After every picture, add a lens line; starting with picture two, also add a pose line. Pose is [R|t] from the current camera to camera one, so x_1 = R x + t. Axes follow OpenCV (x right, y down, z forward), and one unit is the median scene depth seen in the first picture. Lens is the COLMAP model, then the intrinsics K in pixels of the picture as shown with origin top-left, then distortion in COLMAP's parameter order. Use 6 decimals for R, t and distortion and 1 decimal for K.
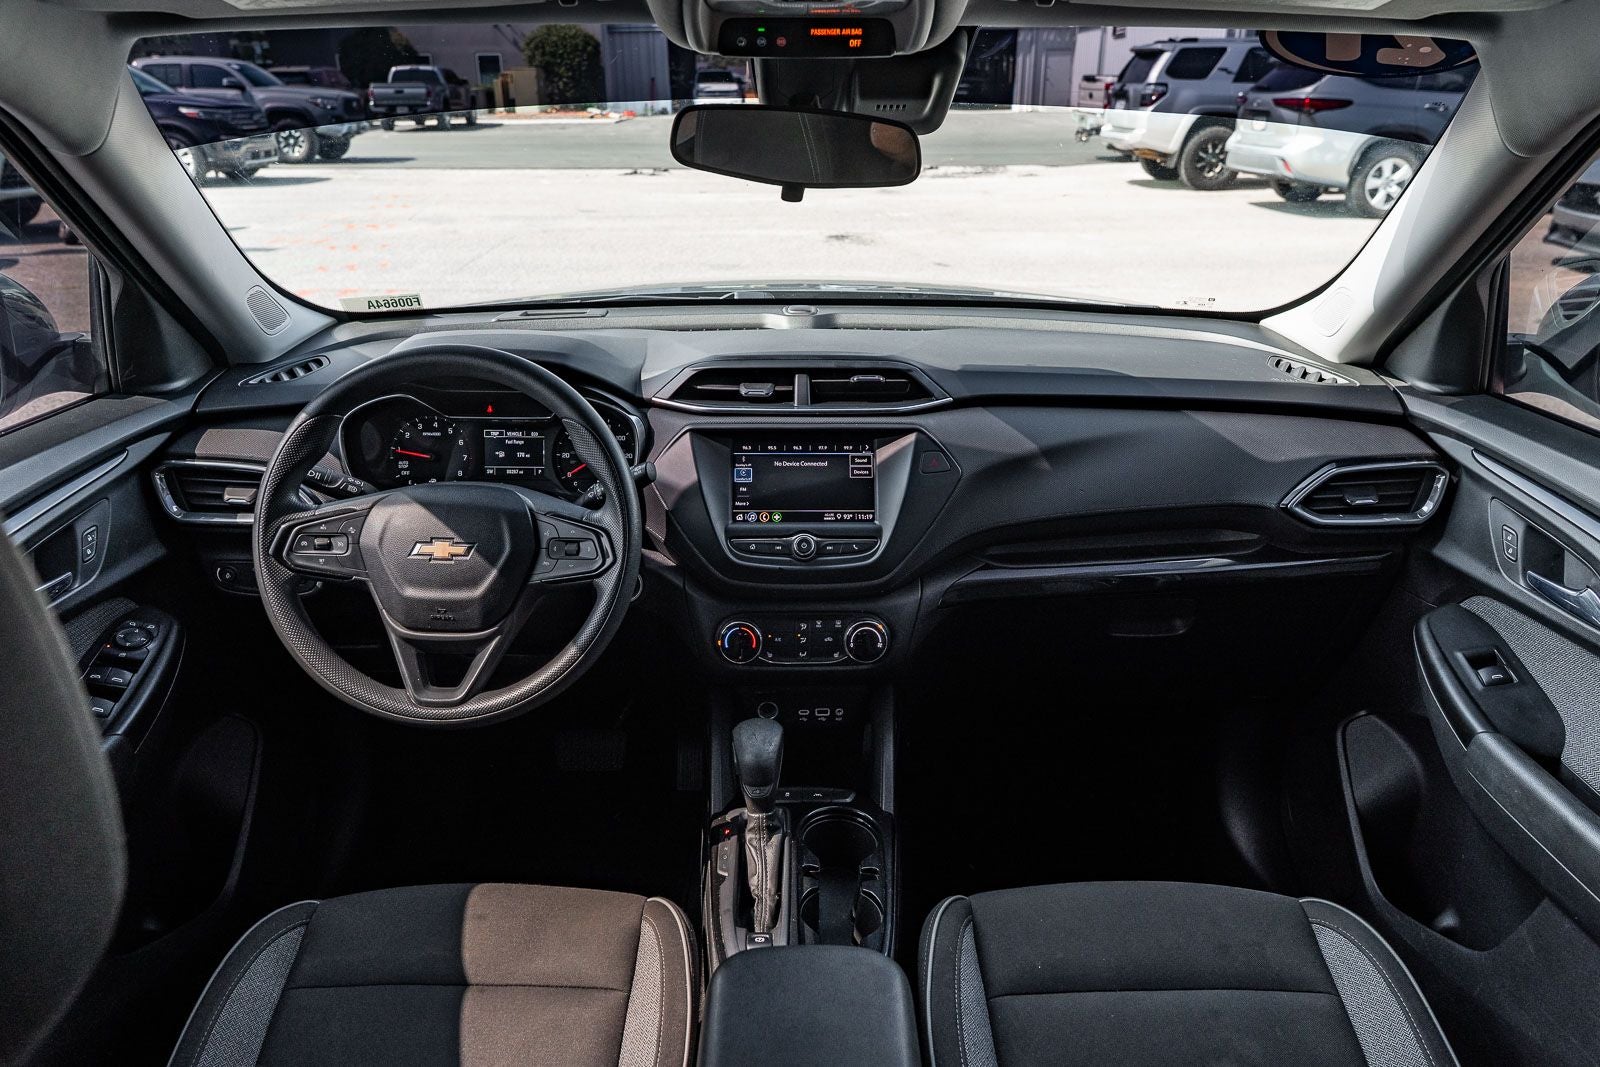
lens RADIAL K [[1075.0, 0, 817.4], [0, 1075.0, 537.0], [0, 0, 1]] dist [-0.002788, -0.000991]
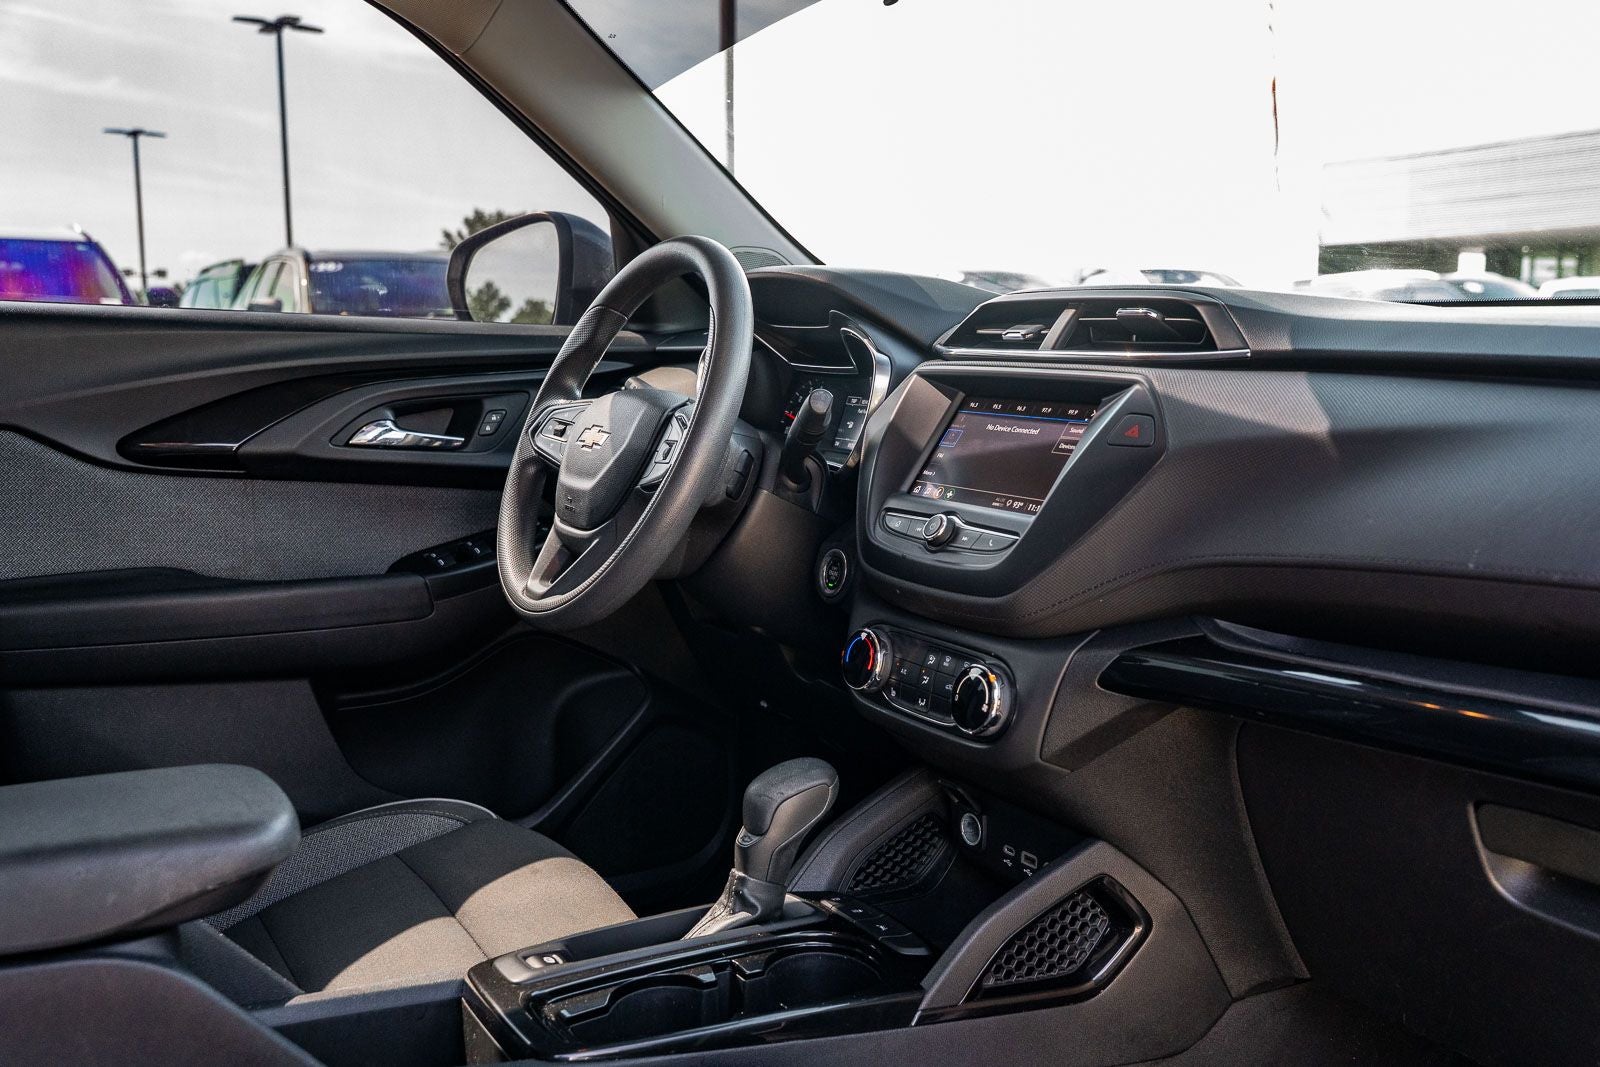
lens RADIAL K [[1455.1, 0, 800.0], [0, 1455.1, 533.5], [0, 0, 1]] dist [0.003563, 0.002464]
pose [[0.494492, 0.111501, -0.862001, 0.715000], [-0.336534, 0.938945, -0.071601, 0.102847], [0.801388, 0.325499, 0.501825, 0.472234]]
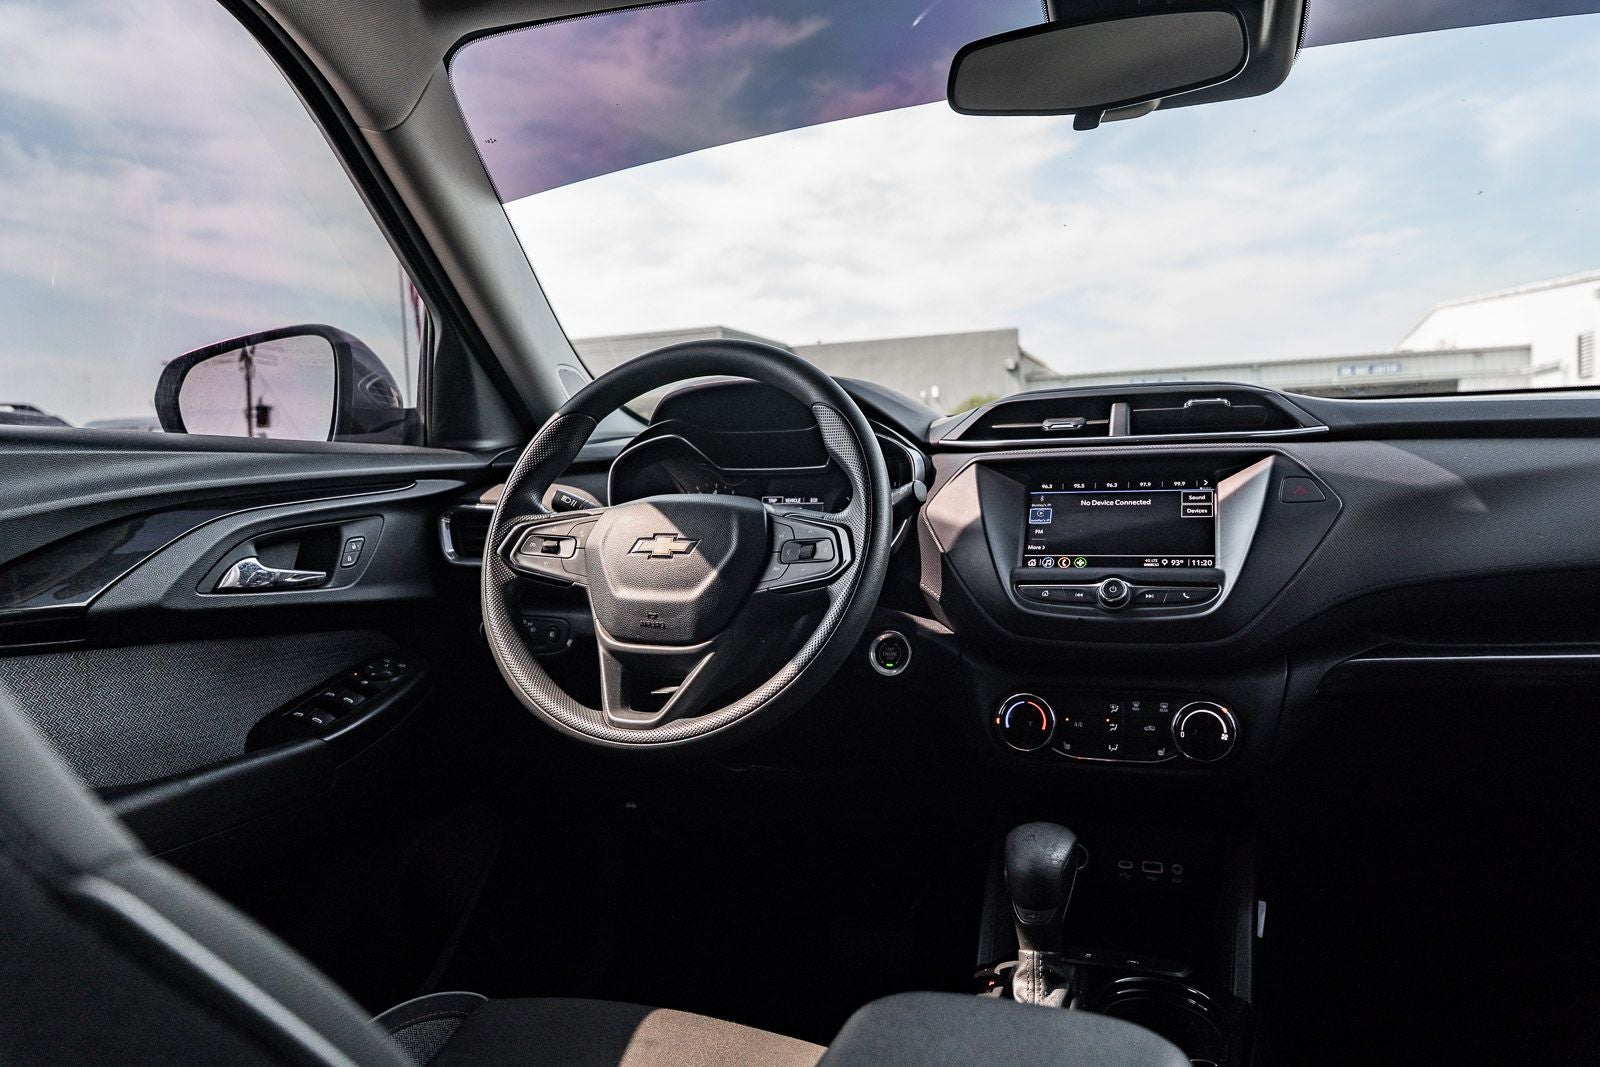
lens RADIAL K [[1075.0, 0, 817.4], [0, 1075.0, 537.0], [0, 0, 1]] dist [-0.002788, -0.000991]
pose [[0.931223, -0.013755, -0.364191, 0.068508], [-0.104364, 0.947375, -0.302637, 0.219339], [0.349188, 0.319830, 0.880782, 0.246207]]
